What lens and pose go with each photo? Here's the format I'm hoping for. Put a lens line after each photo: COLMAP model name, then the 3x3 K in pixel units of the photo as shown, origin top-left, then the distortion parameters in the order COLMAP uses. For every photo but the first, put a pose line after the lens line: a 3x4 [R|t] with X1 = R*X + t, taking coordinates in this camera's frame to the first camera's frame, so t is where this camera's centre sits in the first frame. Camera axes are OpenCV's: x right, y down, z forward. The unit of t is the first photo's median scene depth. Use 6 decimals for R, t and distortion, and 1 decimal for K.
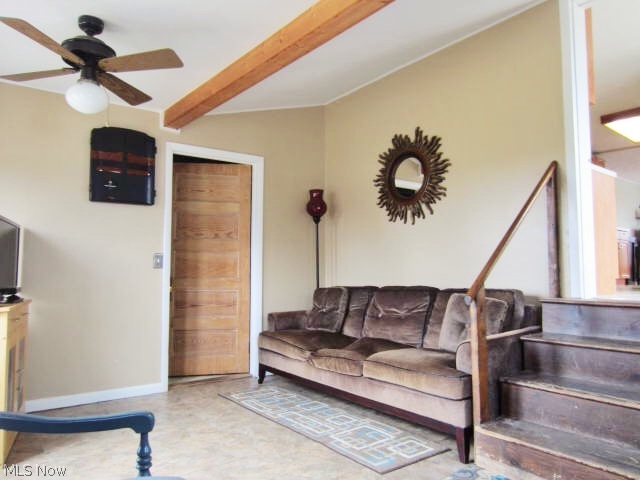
lens RADIAL K [[462.1, 0, 317.4], [0, 462.1, 238.4], [0, 0, 1]] dist [-0.014746, 0.007632]
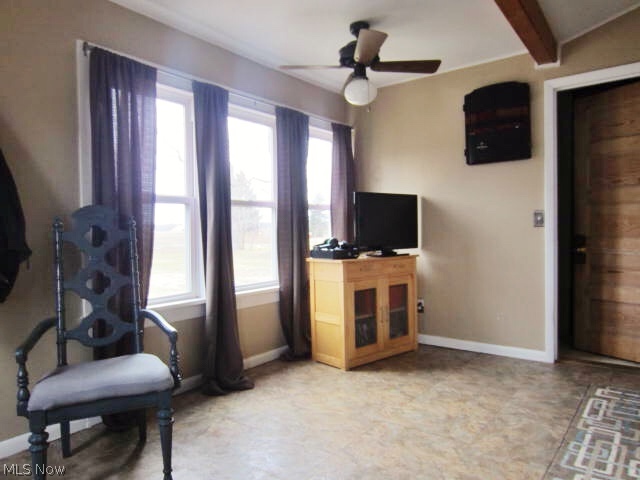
lens RADIAL K [[462.1, 0, 317.4], [0, 462.1, 238.4], [0, 0, 1]] dist [-0.014746, 0.007632]
pose [[0.258492, 0.013960, -0.965913, 0.452829], [0.089109, 0.995288, 0.038231, 0.015631], [0.961895, -0.095954, 0.256030, 0.381748]]
